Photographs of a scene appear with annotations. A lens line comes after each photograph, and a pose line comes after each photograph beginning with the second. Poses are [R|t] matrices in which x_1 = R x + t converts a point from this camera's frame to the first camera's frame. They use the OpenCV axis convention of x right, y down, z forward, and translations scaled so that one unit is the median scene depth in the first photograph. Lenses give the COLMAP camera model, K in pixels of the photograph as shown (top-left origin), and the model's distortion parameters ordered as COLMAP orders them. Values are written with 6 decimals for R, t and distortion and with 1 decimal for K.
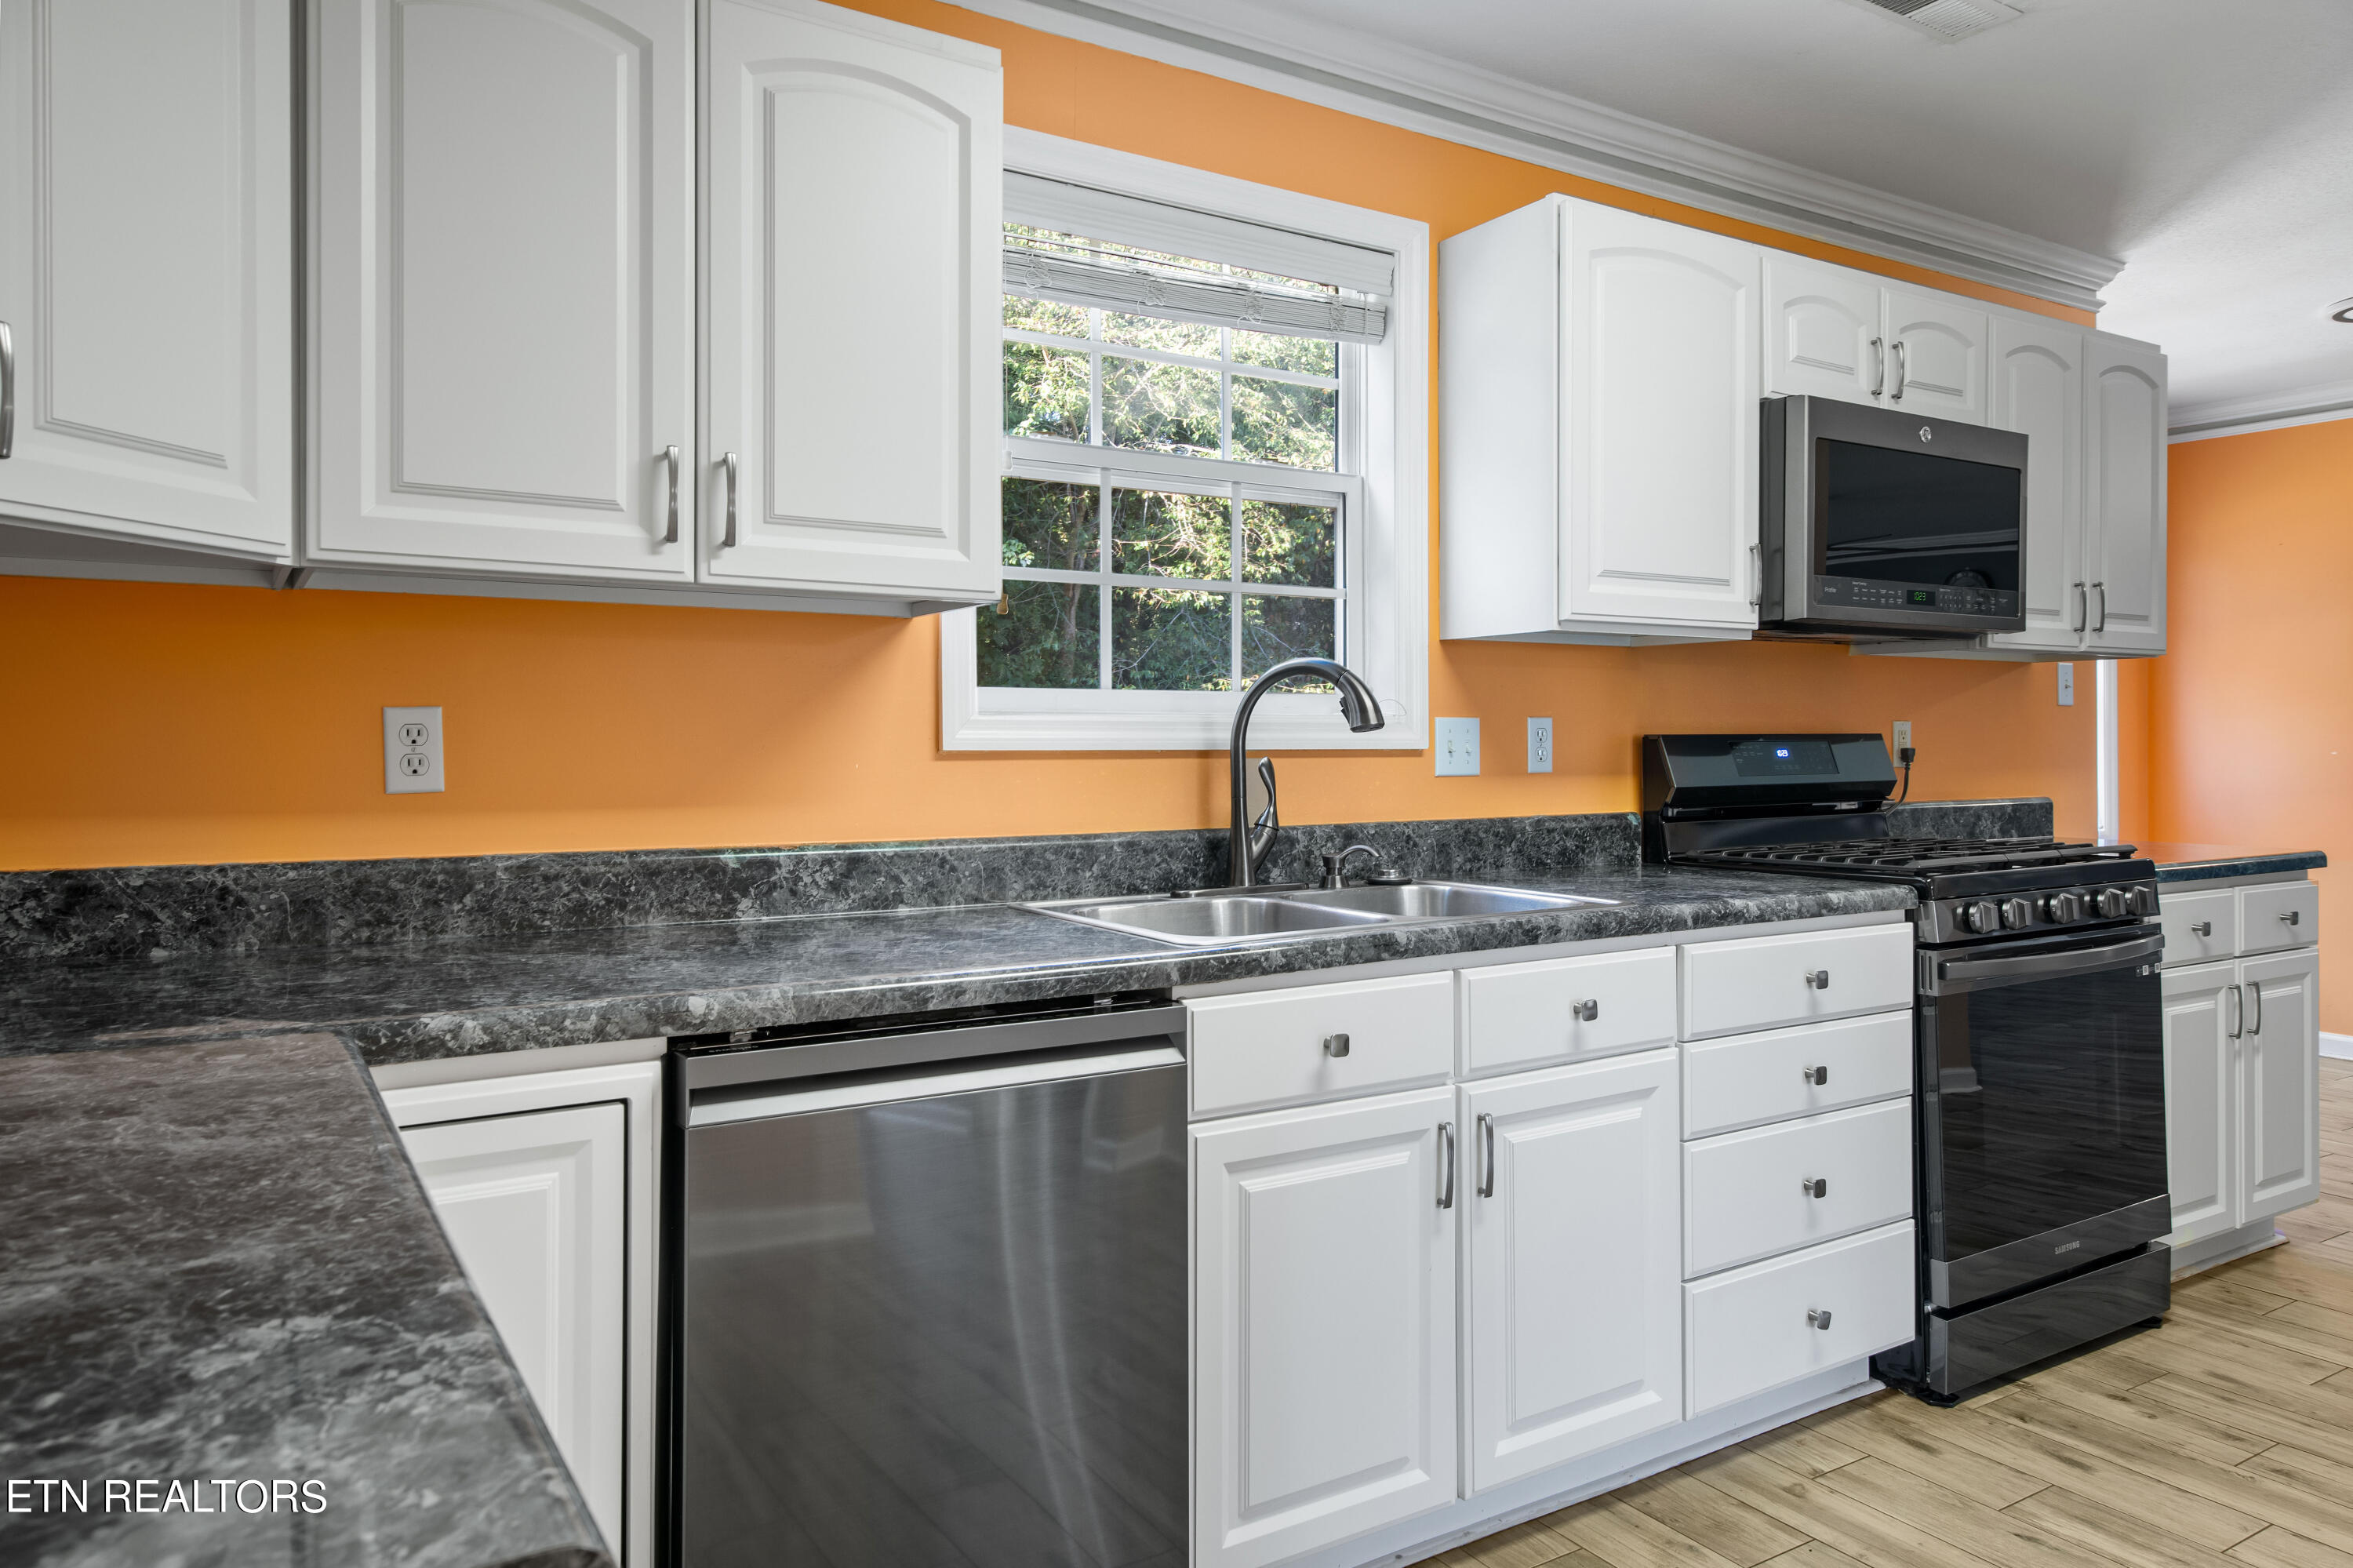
lens RADIAL K [[1499.8, 0, 1170.3], [0, 1499.8, 755.5], [0, 0, 1]] dist [-0.030081, 0.025619]
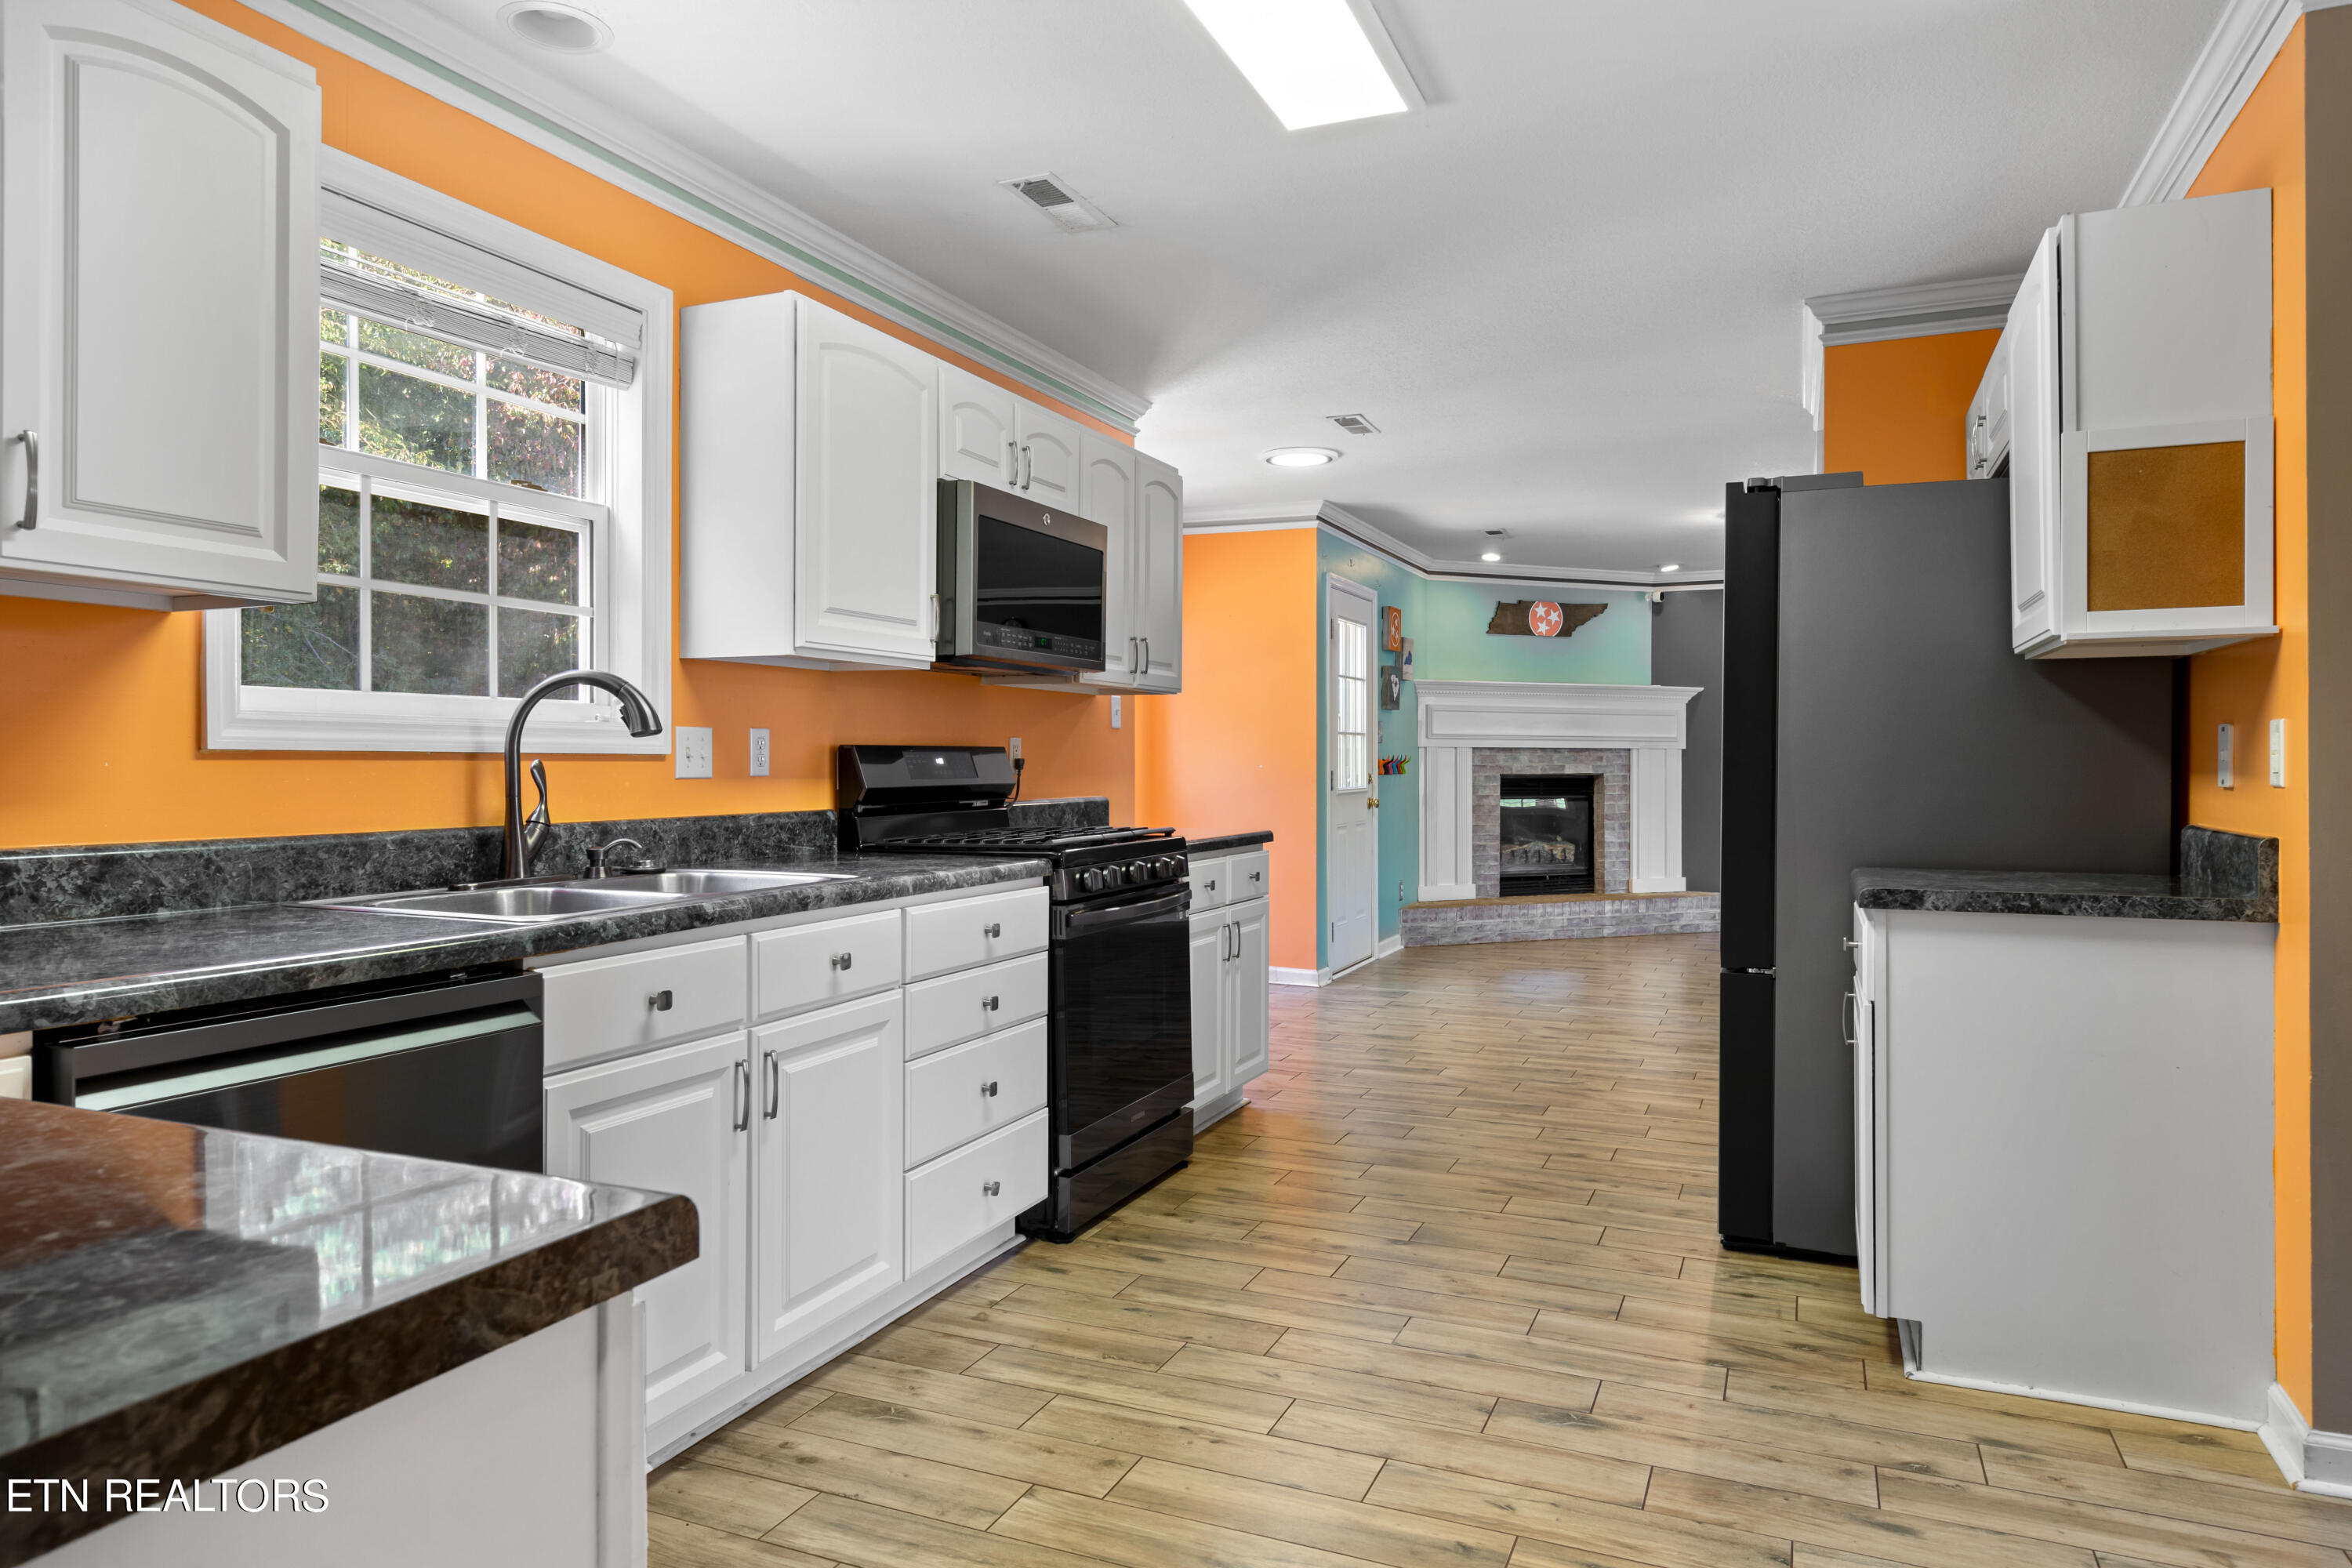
lens RADIAL K [[1449.8, 0, 1183.3], [0, 1449.8, 748.0], [0, 0, 1]] dist [-0.001765, -0.000123]
pose [[0.809349, 0.013797, 0.587166, -0.177206], [-0.009624, 0.999901, -0.010230, -0.000782], [-0.587250, 0.002629, 0.809402, -0.134858]]
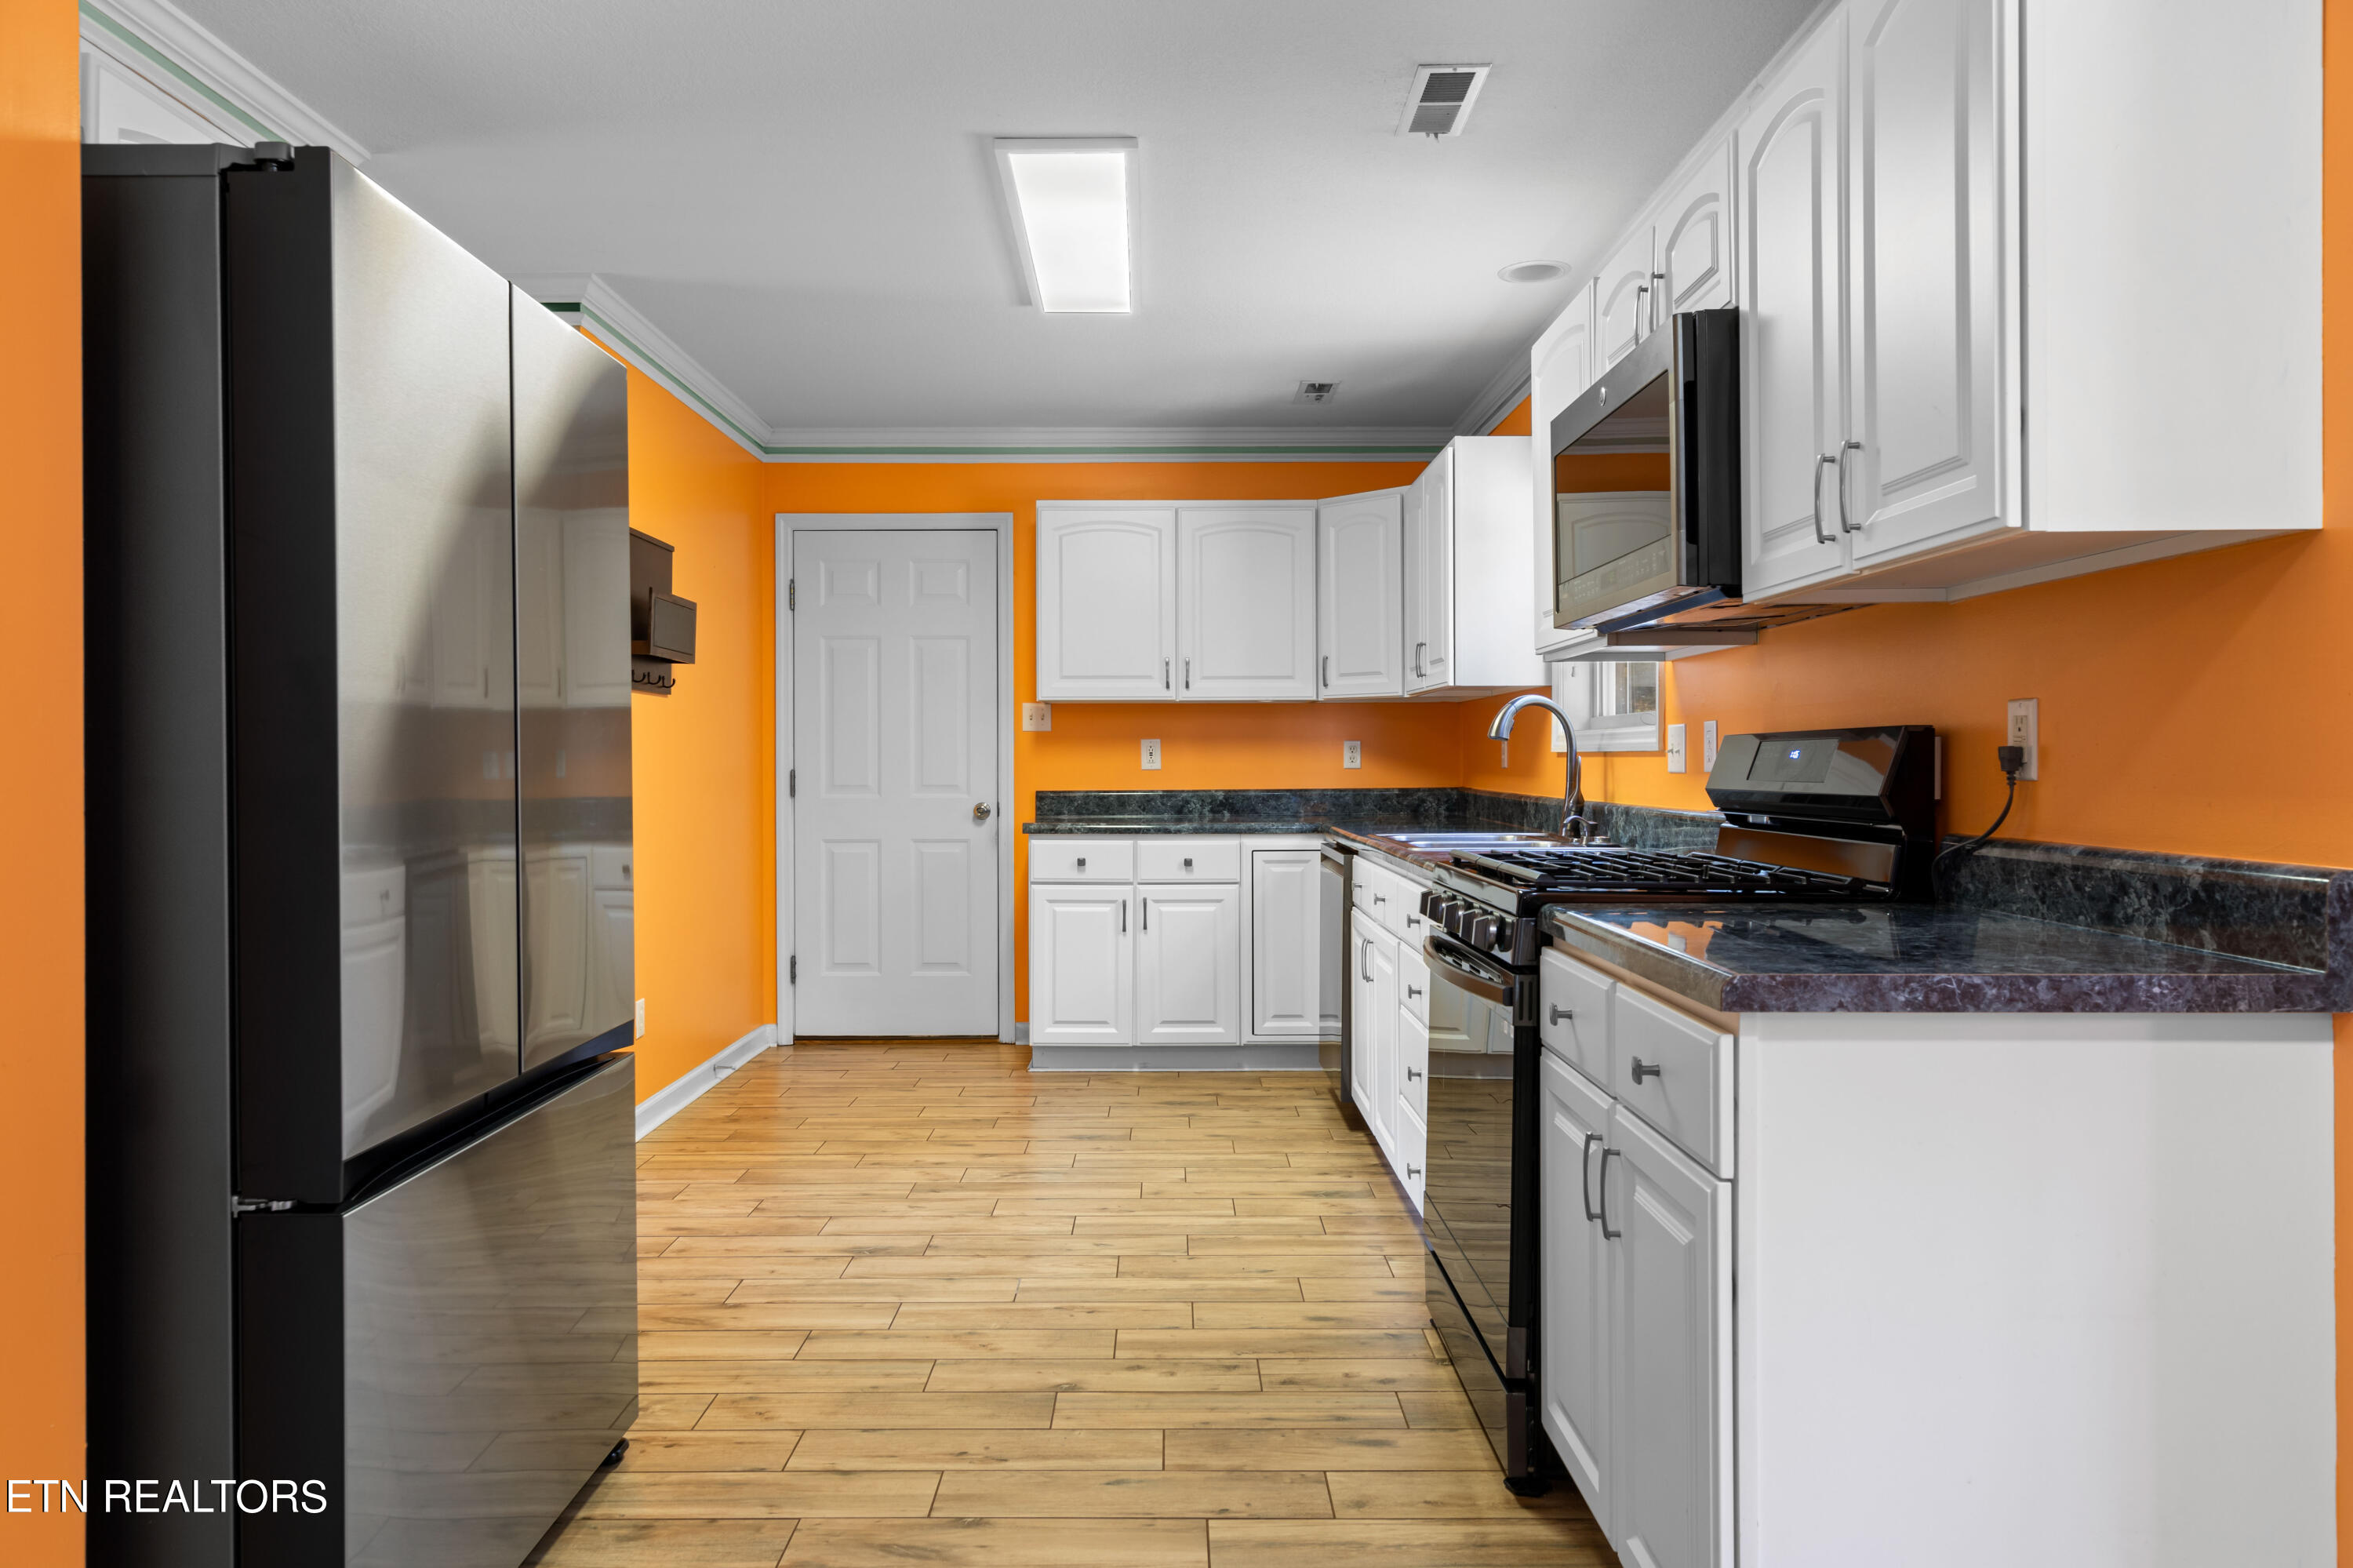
lens RADIAL K [[1533.1, 0, 1176.5], [0, 1533.1, 784.0], [0, 0, 1]] dist [-0.077640, -0.000126]
pose [[-0.508337, 0.022718, -0.860858, 1.640915], [0.007730, 0.999732, 0.021818, -0.007815], [0.861123, 0.004436, -0.508377, 1.435635]]
